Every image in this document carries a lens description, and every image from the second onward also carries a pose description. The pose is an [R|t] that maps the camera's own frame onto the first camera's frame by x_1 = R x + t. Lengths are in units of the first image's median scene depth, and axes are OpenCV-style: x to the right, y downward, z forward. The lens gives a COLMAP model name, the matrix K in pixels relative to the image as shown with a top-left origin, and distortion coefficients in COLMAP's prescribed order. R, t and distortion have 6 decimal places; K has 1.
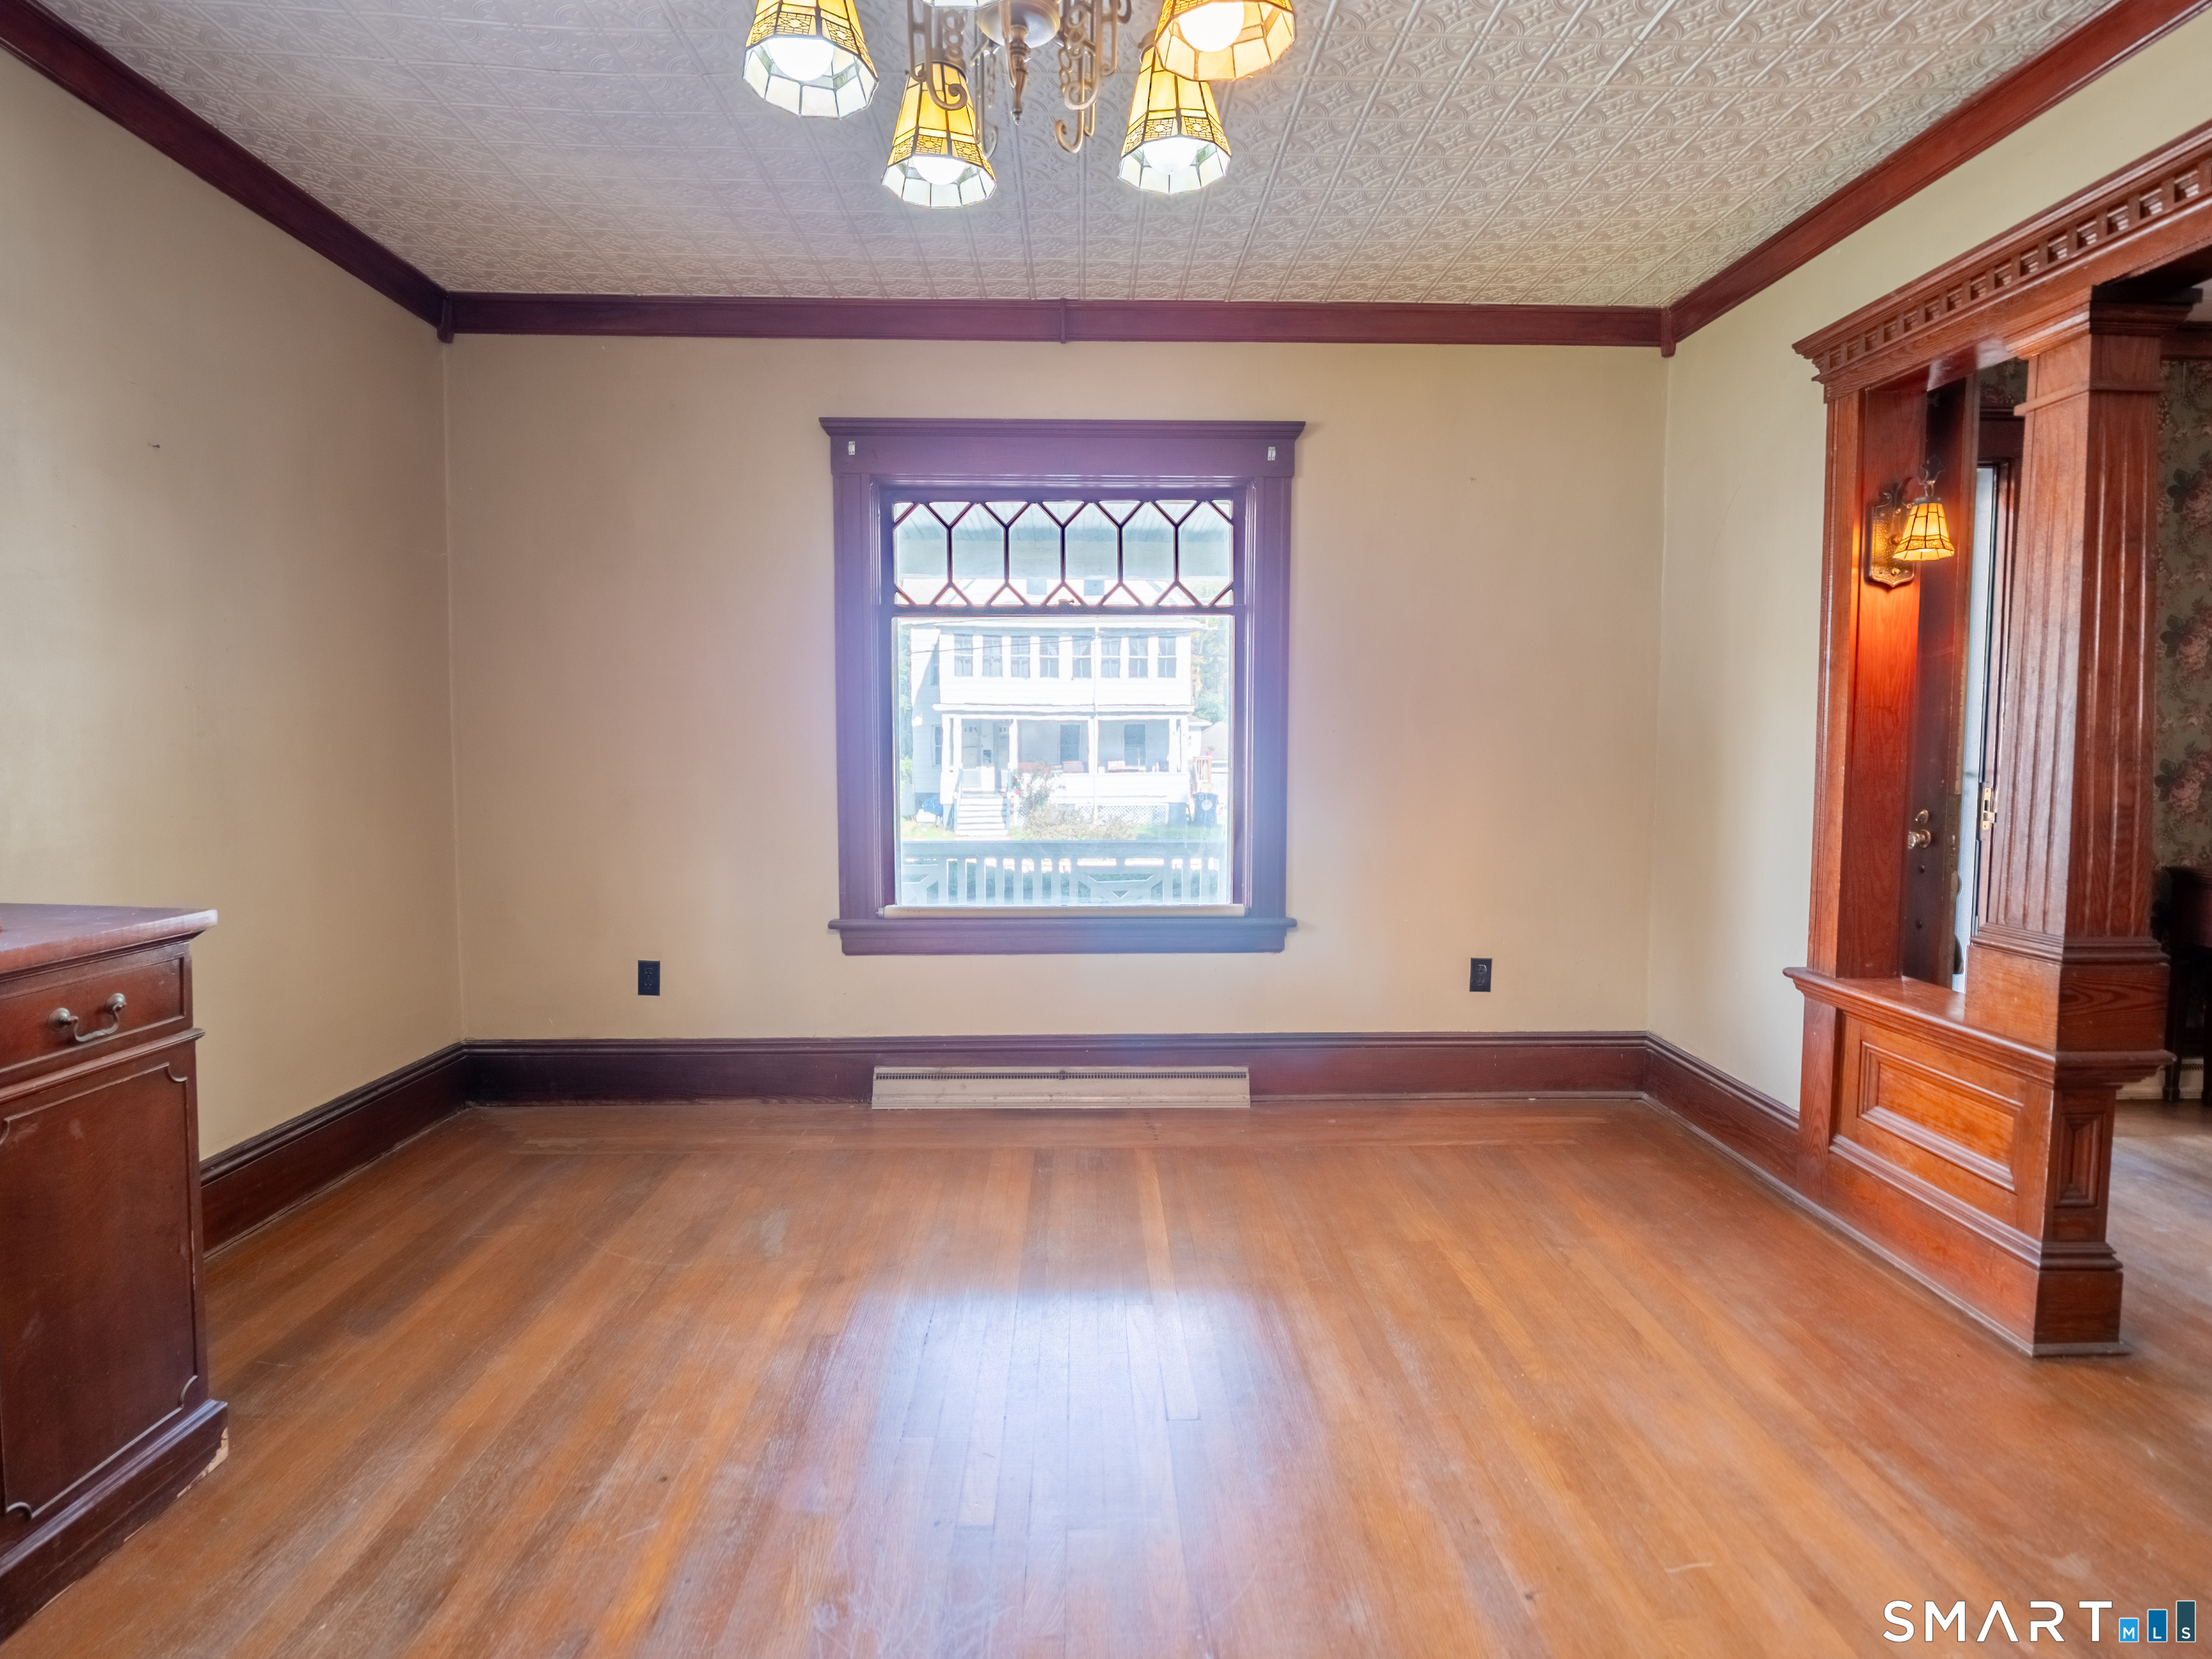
lens RADIAL K [[1112.1, 0, 1107.2], [0, 1112.1, 815.5], [0, 0, 1]] dist [-0.009987, -0.000916]
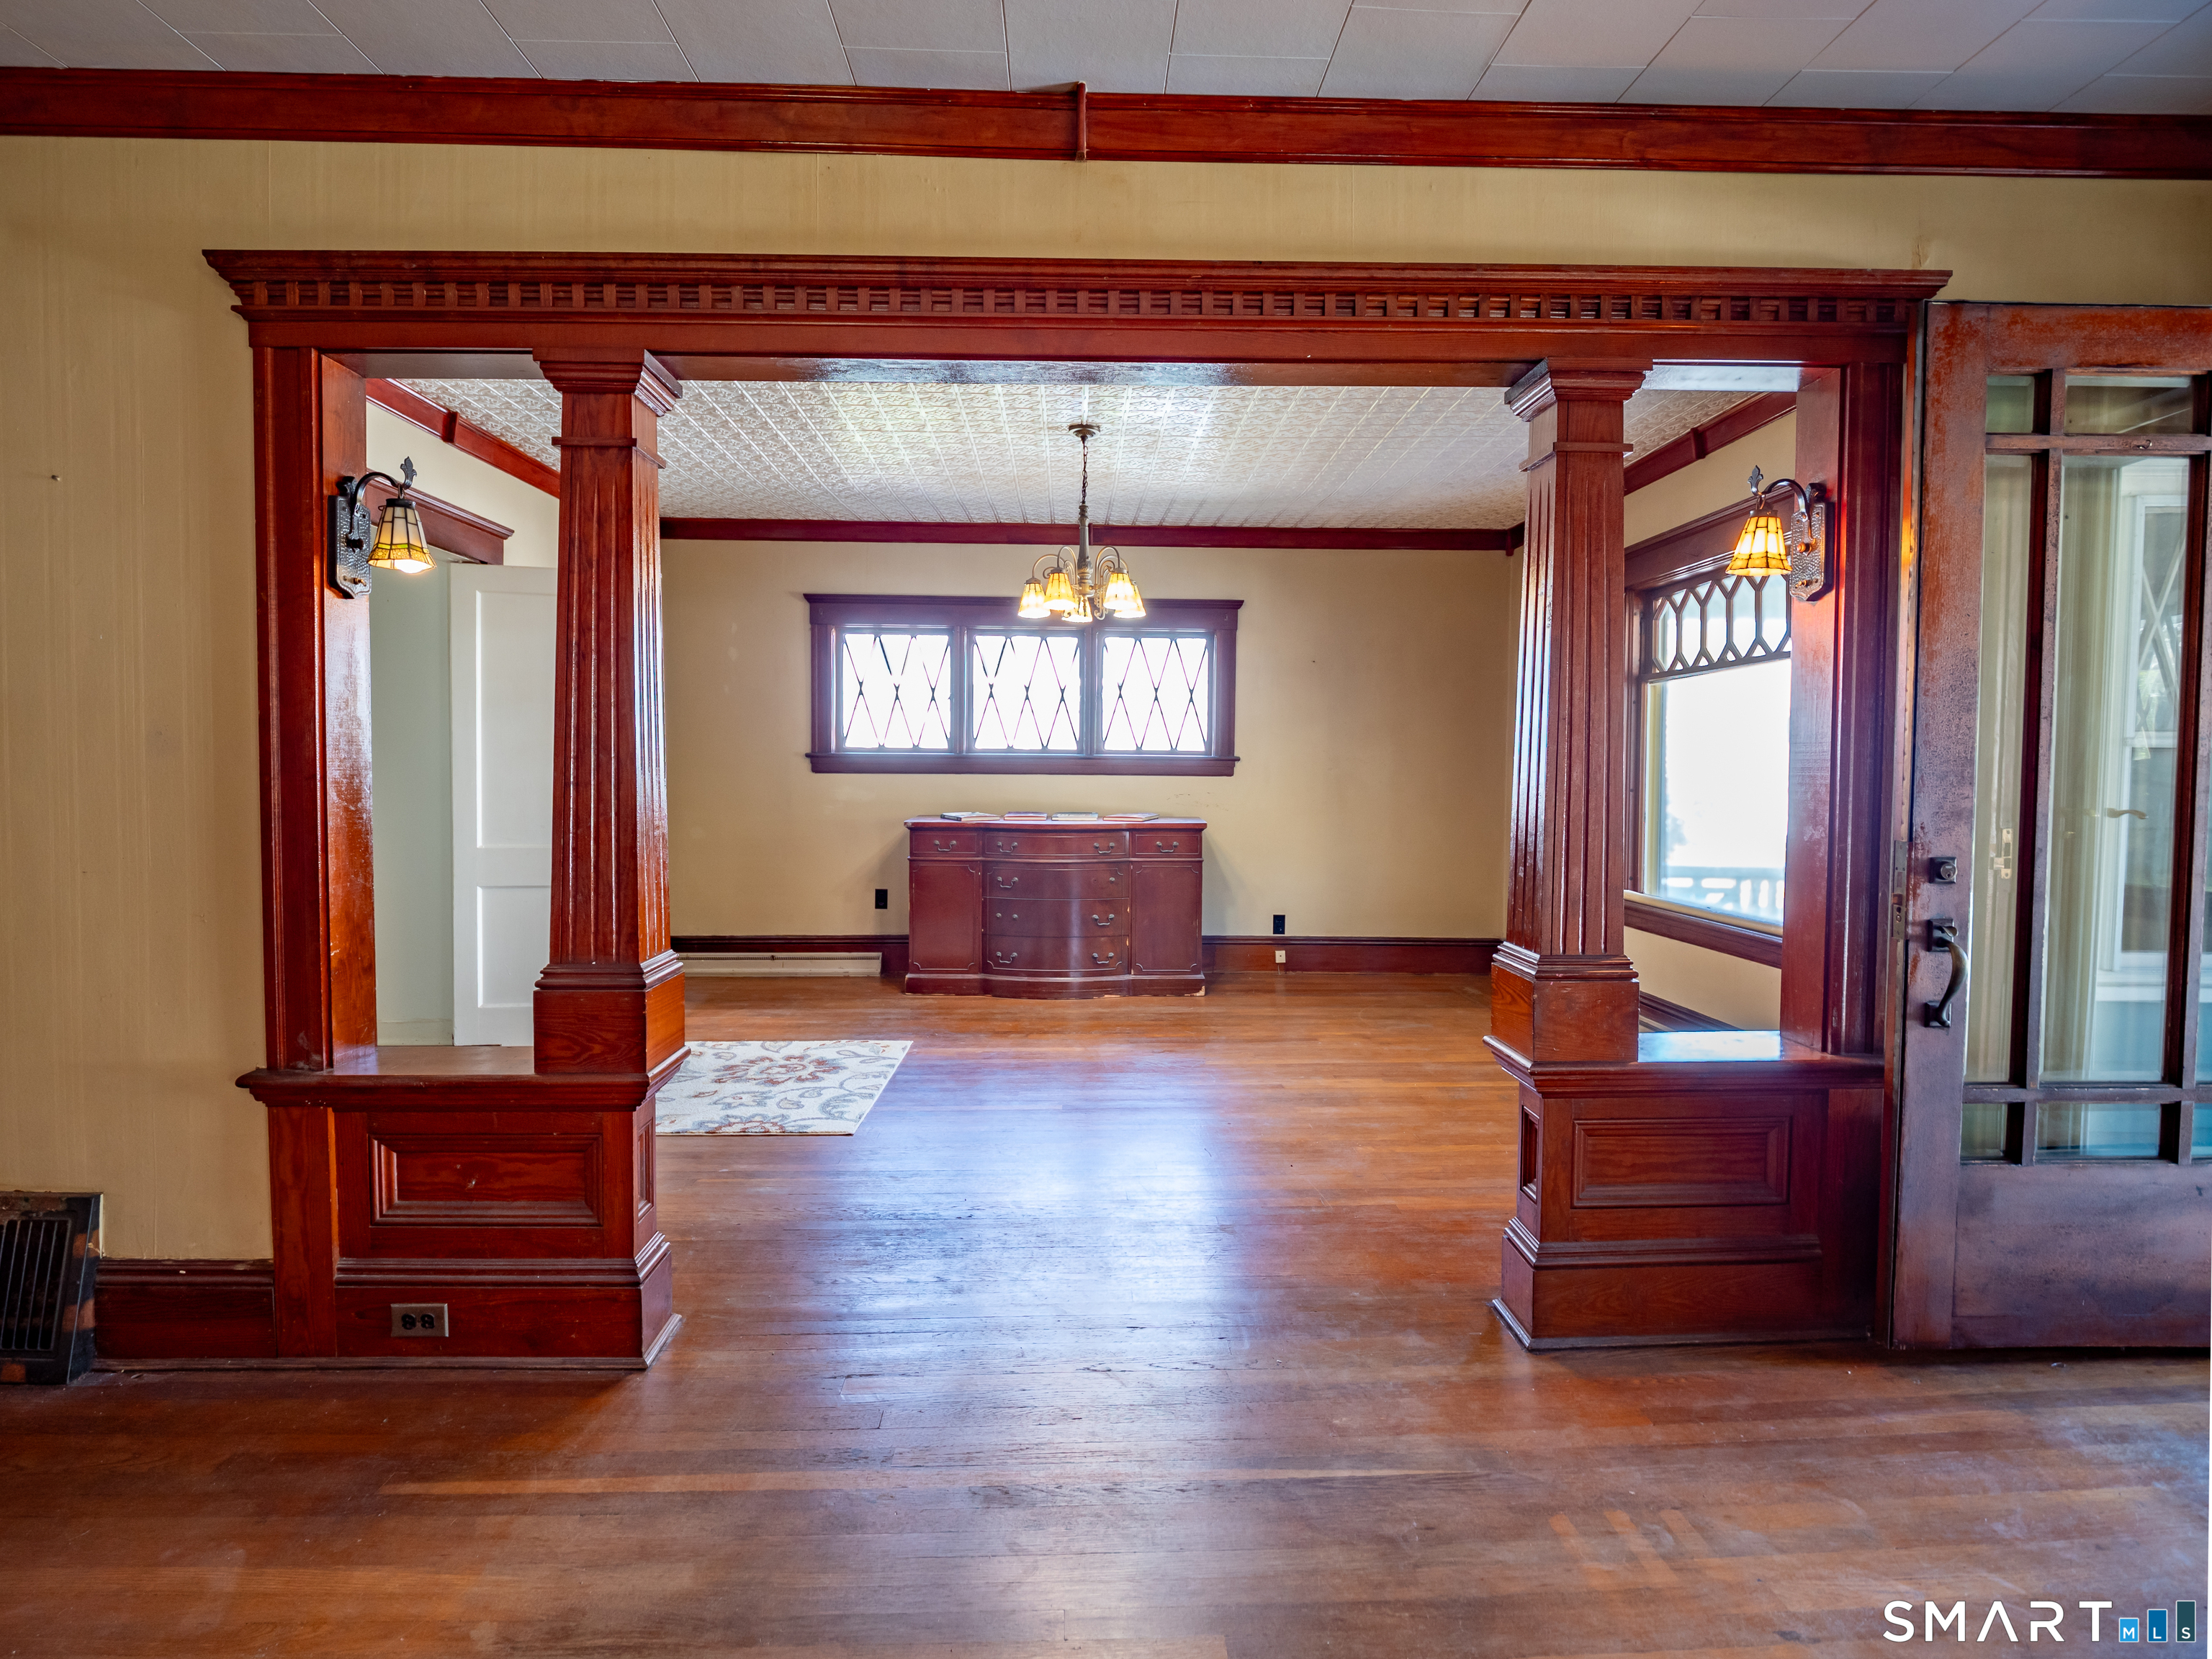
lens RADIAL K [[1112.1, 0, 1107.2], [0, 1112.1, 815.5], [0, 0, 1]] dist [-0.009987, -0.000916]
pose [[0.003358, 0.043045, -0.999067, 1.680403], [-0.070129, 0.996623, 0.042704, -0.035467], [0.997532, 0.069920, 0.006365, 0.465539]]
